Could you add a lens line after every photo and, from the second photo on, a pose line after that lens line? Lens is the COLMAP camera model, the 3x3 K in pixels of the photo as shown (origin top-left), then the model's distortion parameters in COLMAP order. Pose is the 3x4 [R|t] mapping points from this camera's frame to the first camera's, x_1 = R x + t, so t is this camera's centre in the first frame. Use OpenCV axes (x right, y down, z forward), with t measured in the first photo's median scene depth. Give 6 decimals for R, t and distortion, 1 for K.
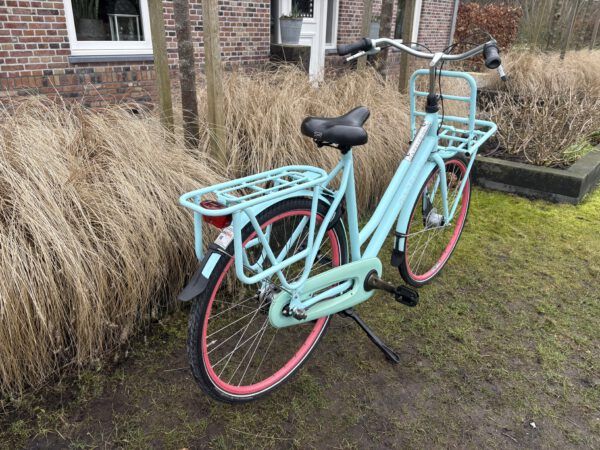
lens RADIAL K [[452.7, 0, 287.3], [0, 452.7, 225.9], [0, 0, 1]] dist [0.033506, -0.019184]
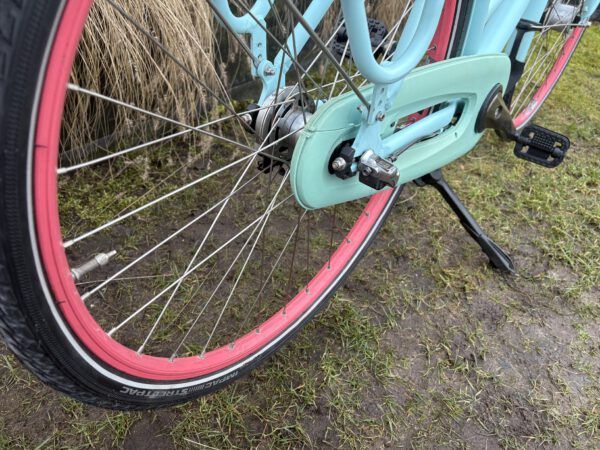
lens RADIAL K [[452.7, 0, 305.4], [0, 452.7, 224.8], [0, 0, 1]] dist [0.033506, -0.019184]
pose [[0.993076, 0.012038, 0.116859, -0.061631], [-0.043475, 0.961771, 0.270382, 0.130440], [-0.109137, -0.273590, 0.955635, 0.606909]]
